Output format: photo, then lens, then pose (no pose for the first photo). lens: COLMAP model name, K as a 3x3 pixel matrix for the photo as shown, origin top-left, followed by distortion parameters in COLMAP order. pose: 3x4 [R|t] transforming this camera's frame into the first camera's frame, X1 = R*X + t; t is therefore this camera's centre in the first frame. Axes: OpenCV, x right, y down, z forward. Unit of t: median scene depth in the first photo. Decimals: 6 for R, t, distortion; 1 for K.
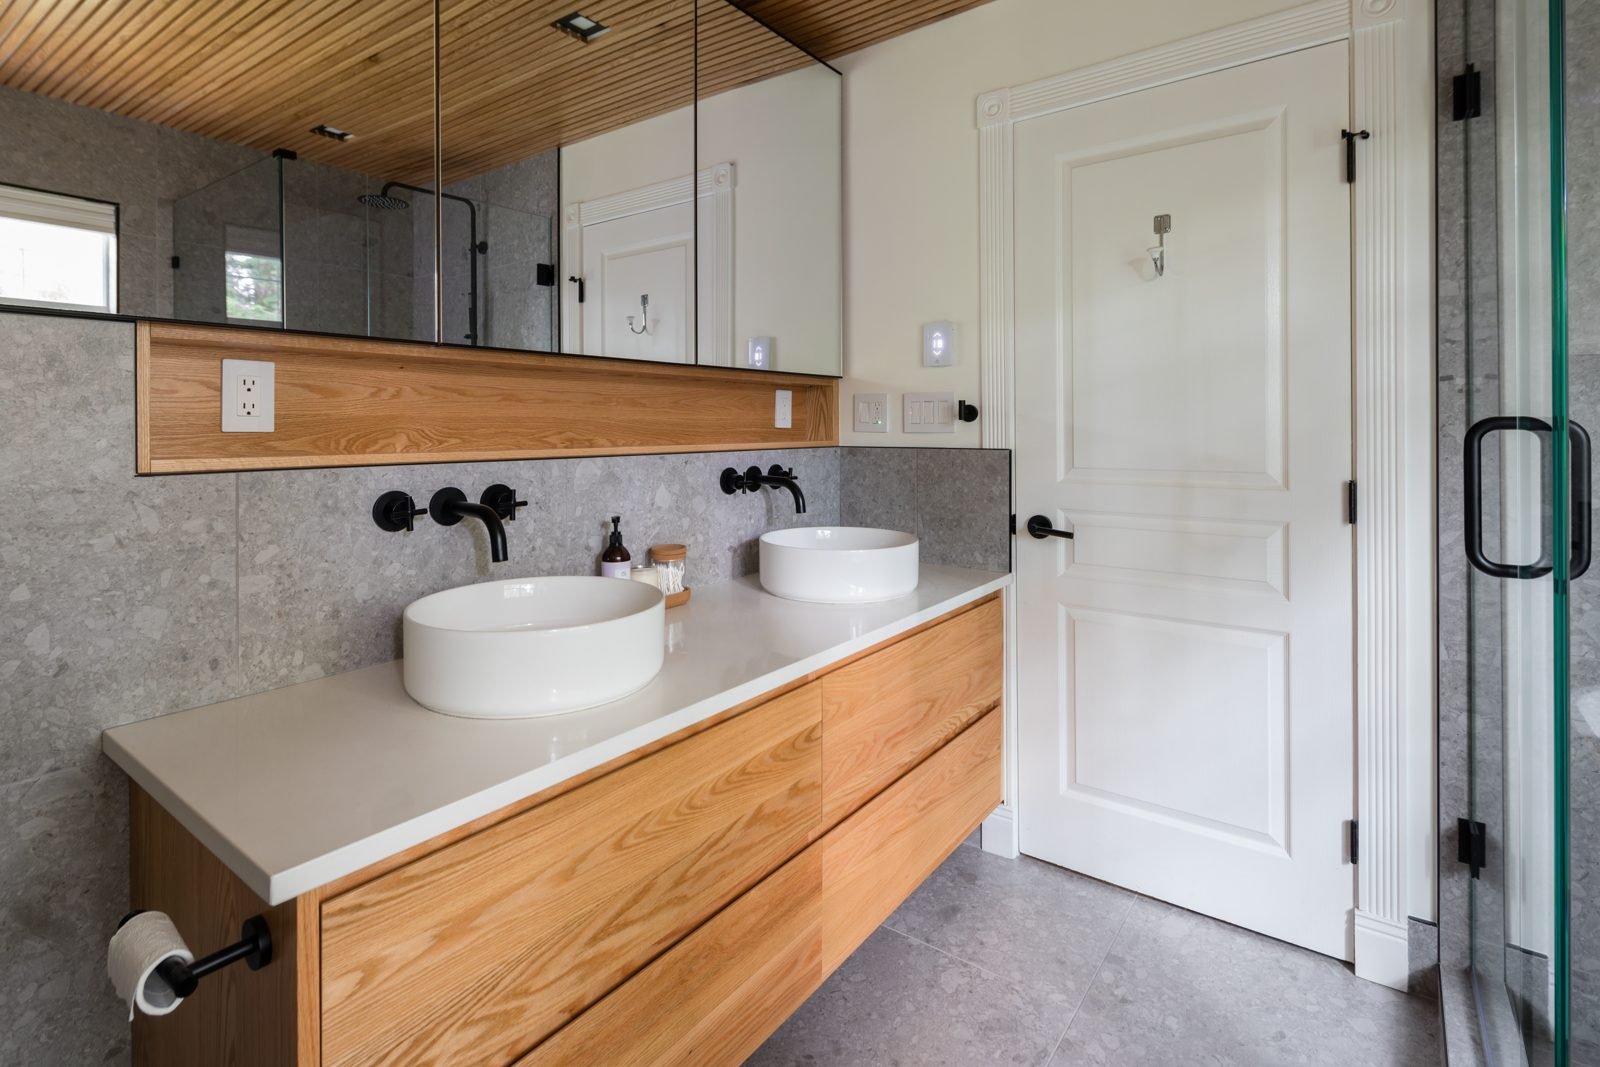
lens RADIAL K [[796.1, 0, 798.9], [0, 796.1, 422.8], [0, 0, 1]] dist [0.012525, -0.009135]
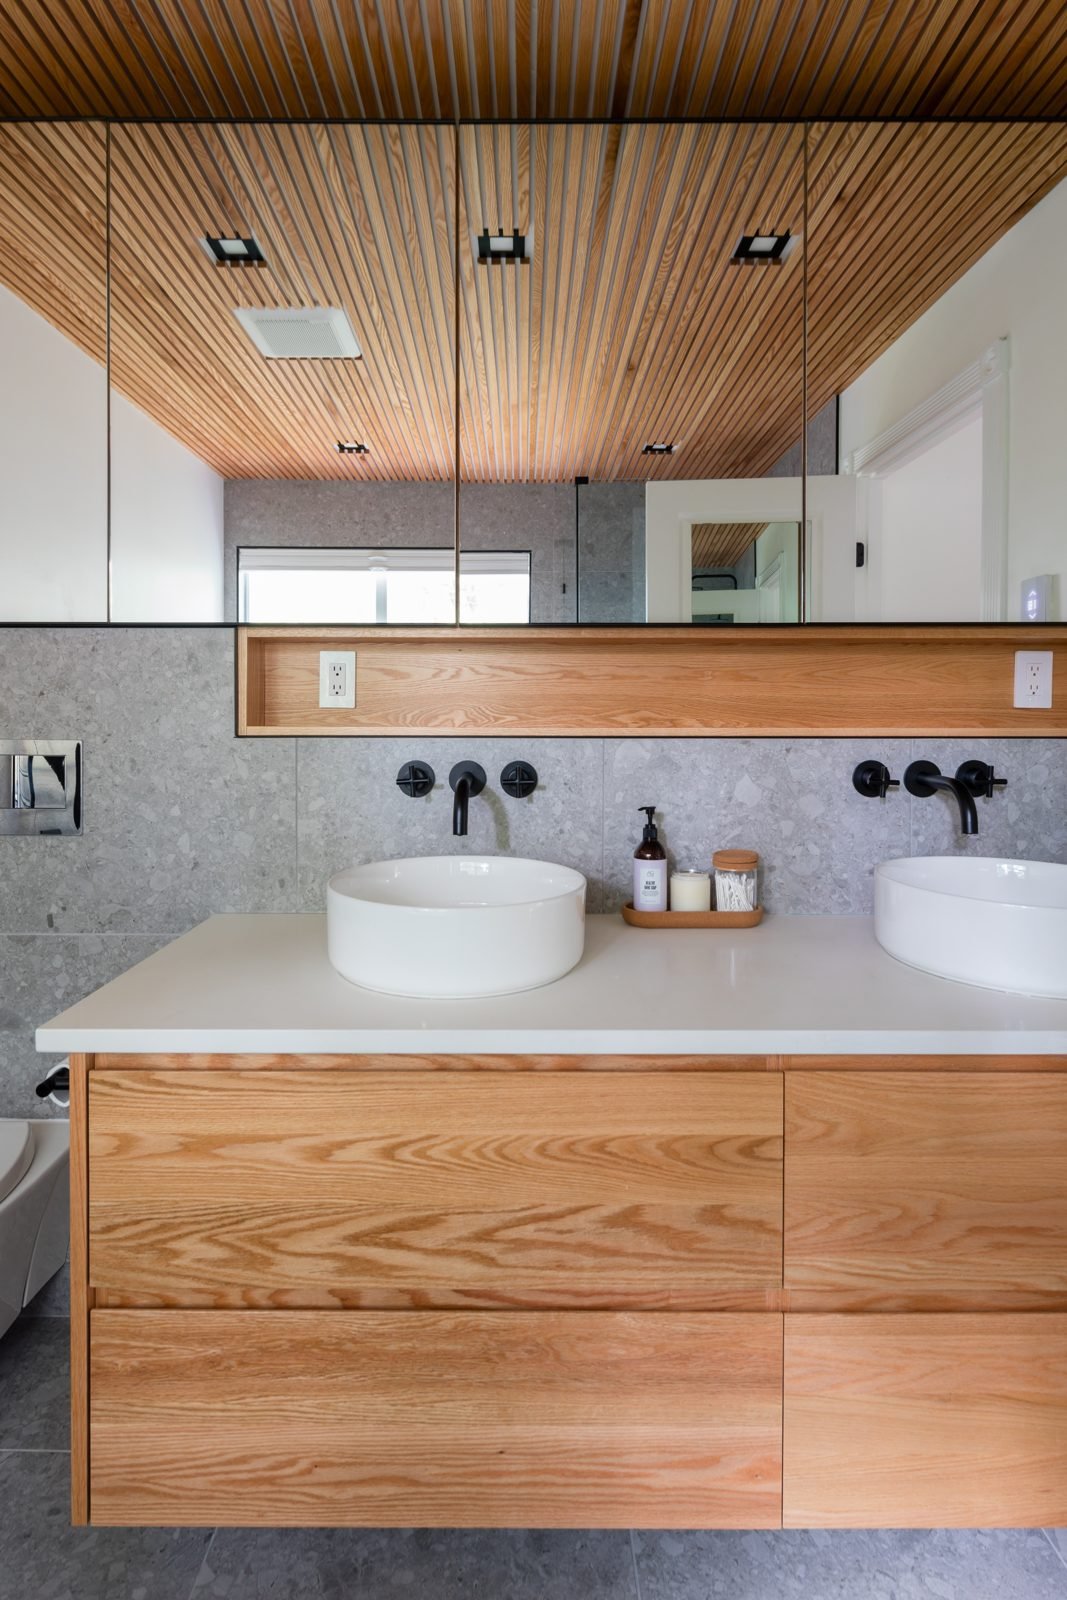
lens RADIAL K [[796.1, 0, 512.1], [0, 796.1, 720.0], [0, 0, 1]] dist [0.012525, -0.009135]
pose [[0.587503, 0.000543, -0.809222, 0.474522], [-0.000089, 1.000000, 0.000606, 0.028740], [0.809222, -0.000284, 0.587503, 0.464744]]
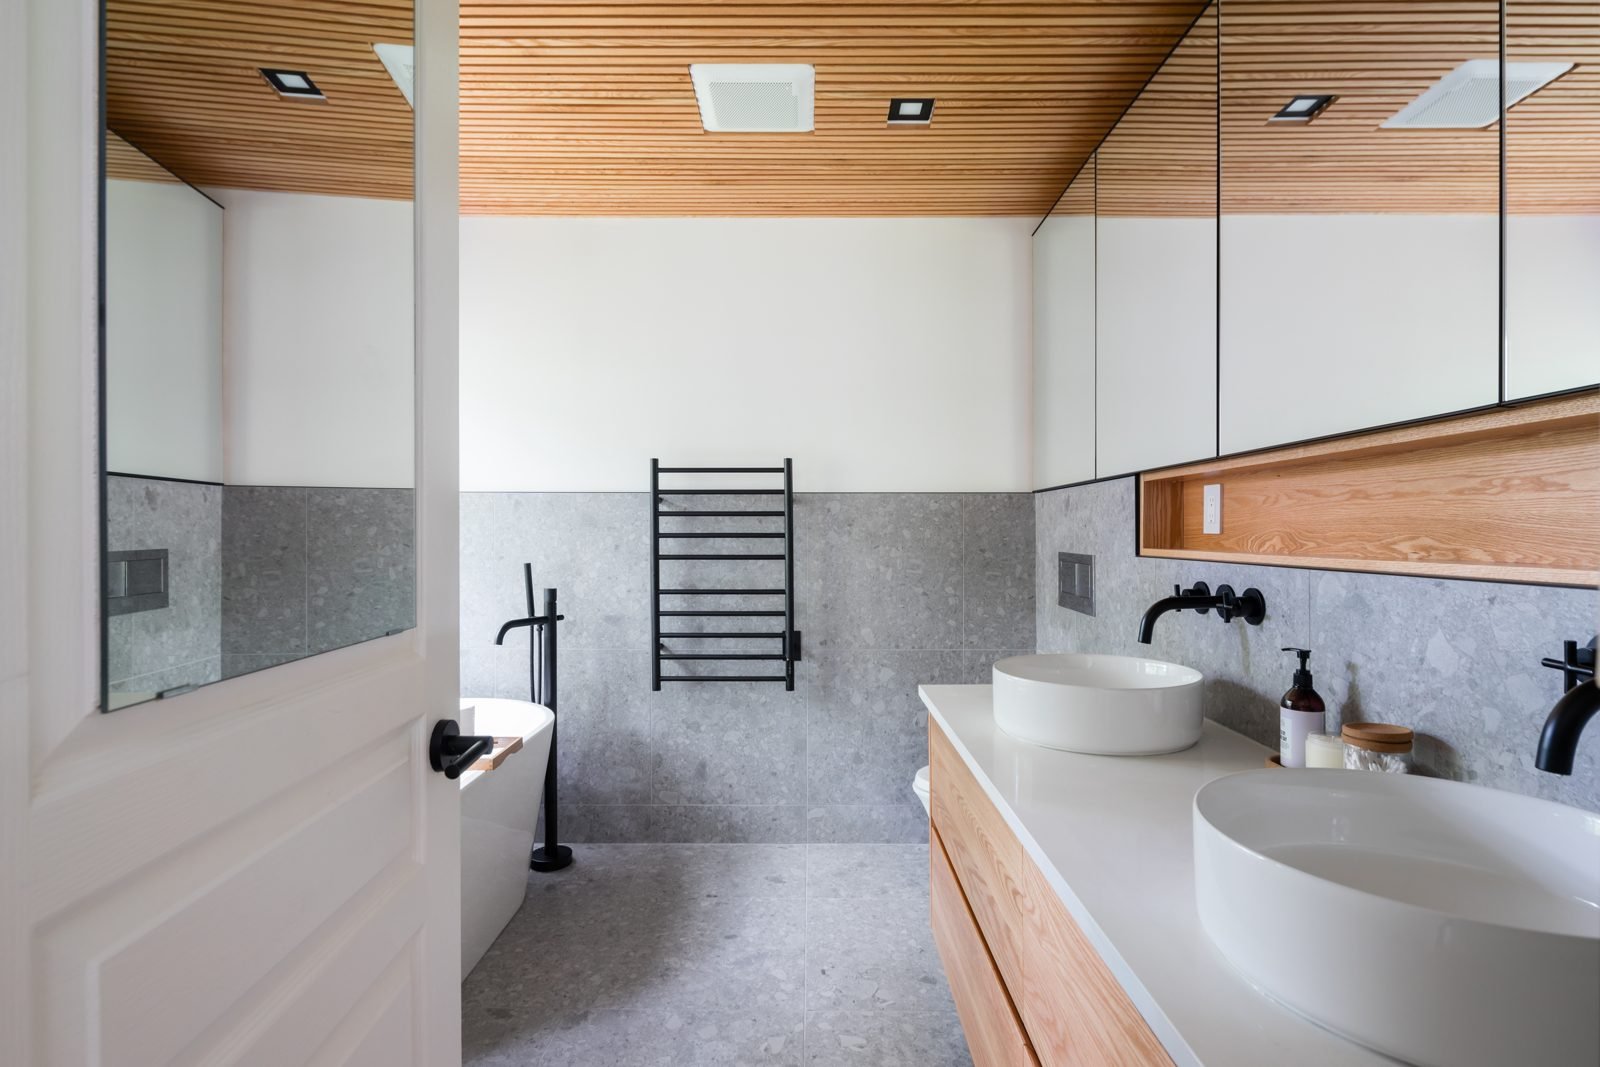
lens RADIAL K [[774.0, 0, 800.0], [0, 774.0, 533.5], [0, 0, 1]] dist [0.002069, 0.000284]
pose [[-0.810149, 0.004334, -0.586208, 0.724427], [0.005931, 0.999982, -0.000803, 0.007418], [0.586194, -0.004128, -0.810161, 1.638881]]
